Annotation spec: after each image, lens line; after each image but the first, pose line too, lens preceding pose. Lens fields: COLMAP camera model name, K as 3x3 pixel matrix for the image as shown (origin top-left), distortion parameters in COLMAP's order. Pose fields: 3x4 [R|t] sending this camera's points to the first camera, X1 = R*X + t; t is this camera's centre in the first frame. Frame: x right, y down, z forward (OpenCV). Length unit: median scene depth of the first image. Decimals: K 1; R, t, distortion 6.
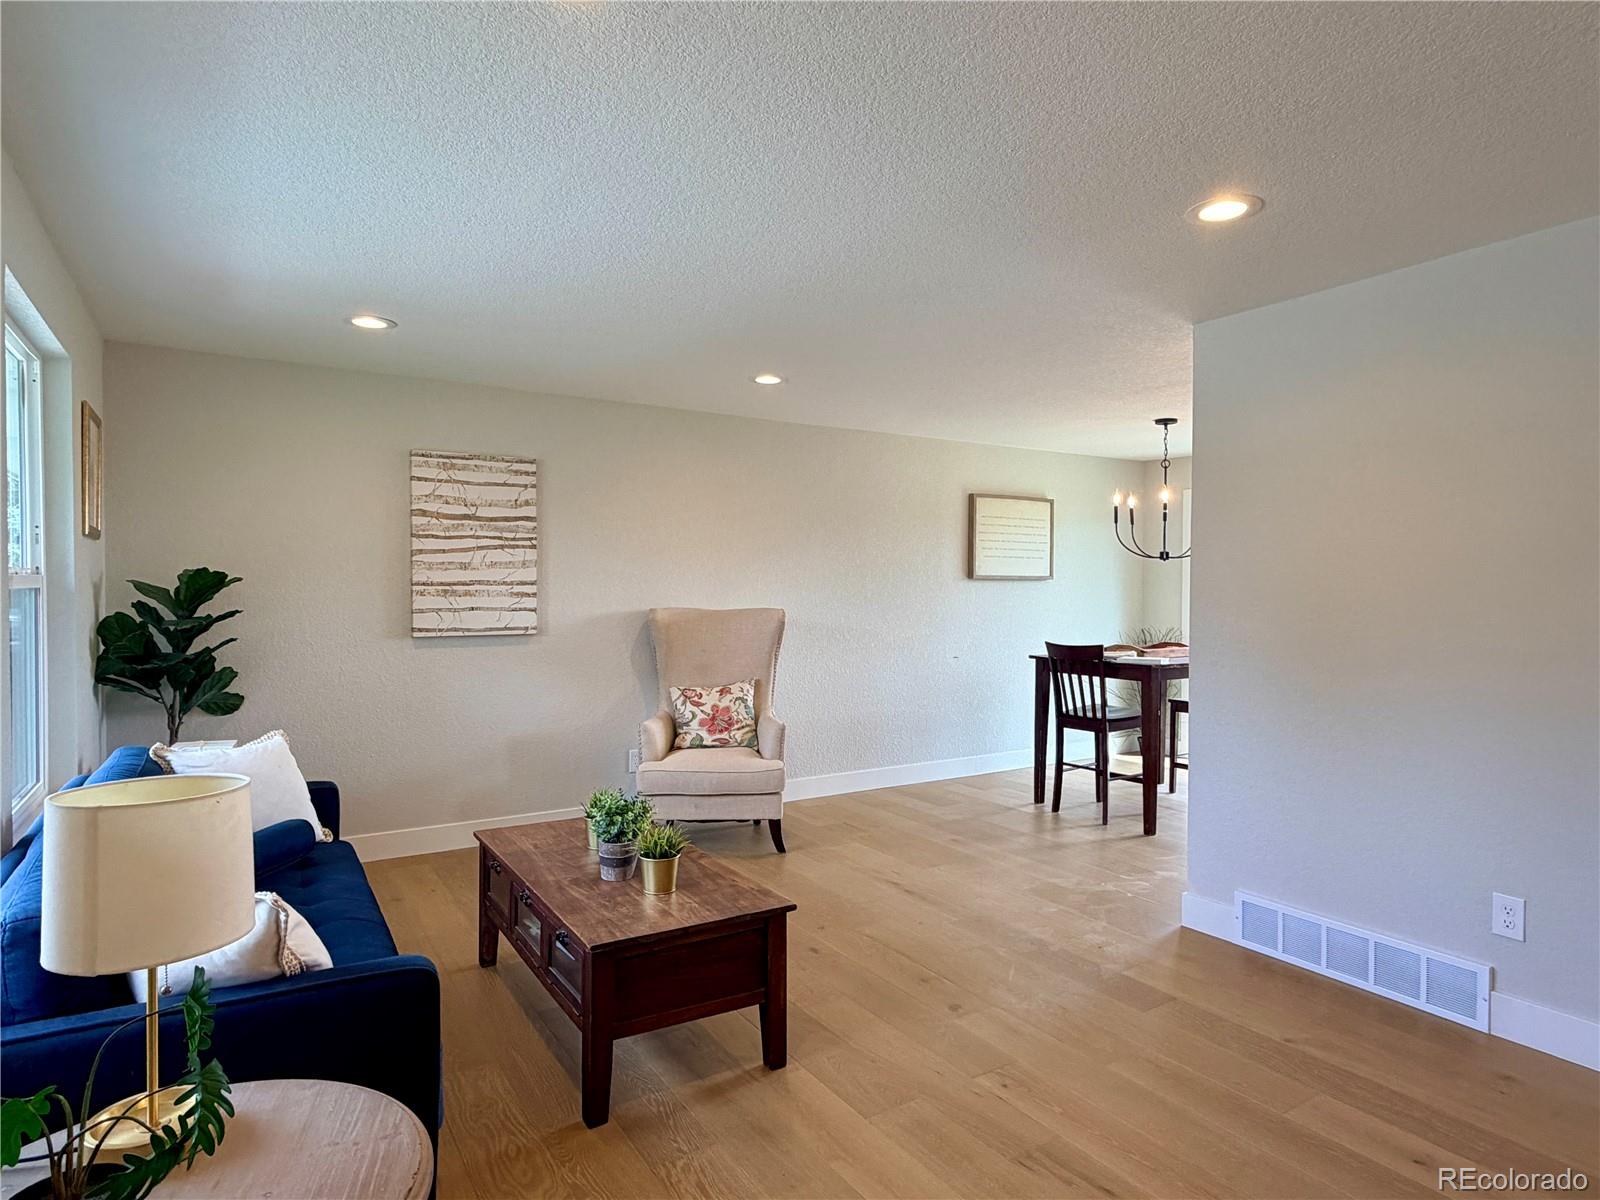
lens RADIAL K [[916.6, 0, 796.0], [0, 916.6, 599.2], [0, 0, 1]] dist [-0.000922, 0.000381]
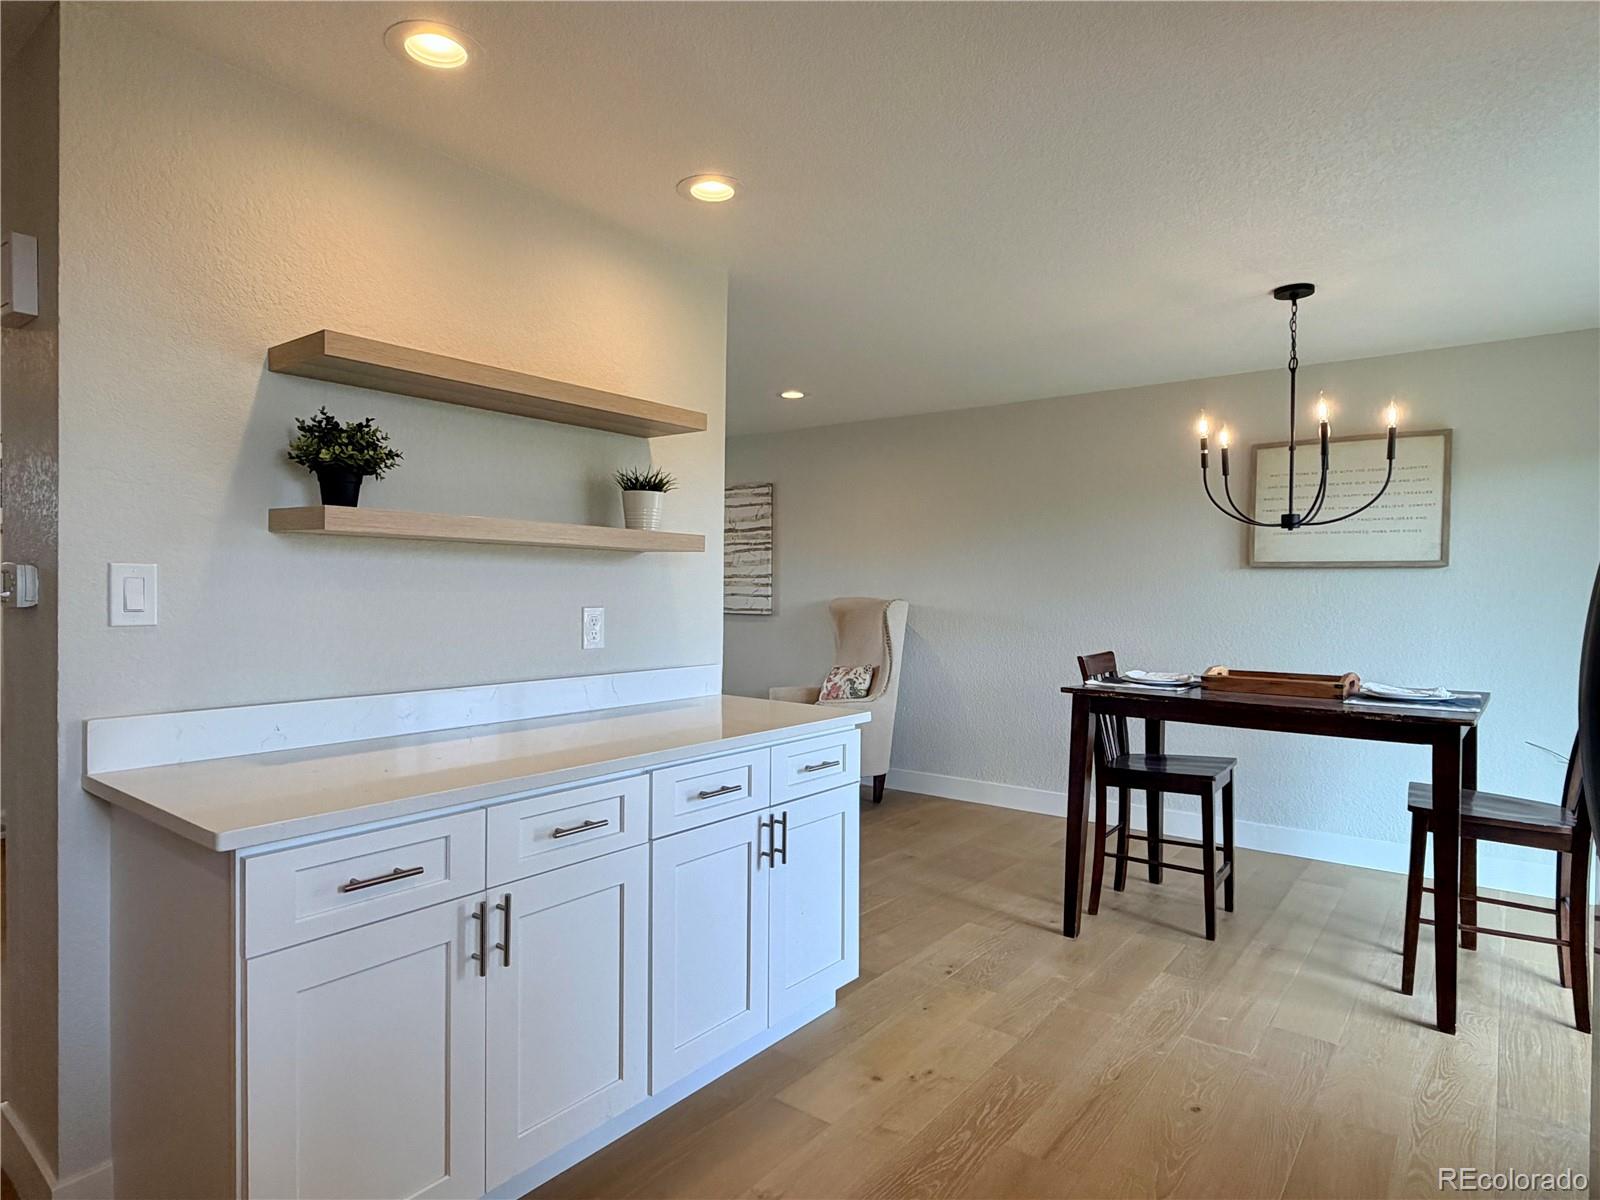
lens RADIAL K [[916.6, 0, 796.3], [0, 916.6, 598.4], [0, 0, 1]] dist [-0.000922, 0.000381]
pose [[0.332850, 0.014292, -0.942871, 0.989534], [-0.015811, 0.999829, 0.009574, 0.001448], [0.942847, 0.011721, 0.333019, 0.596035]]
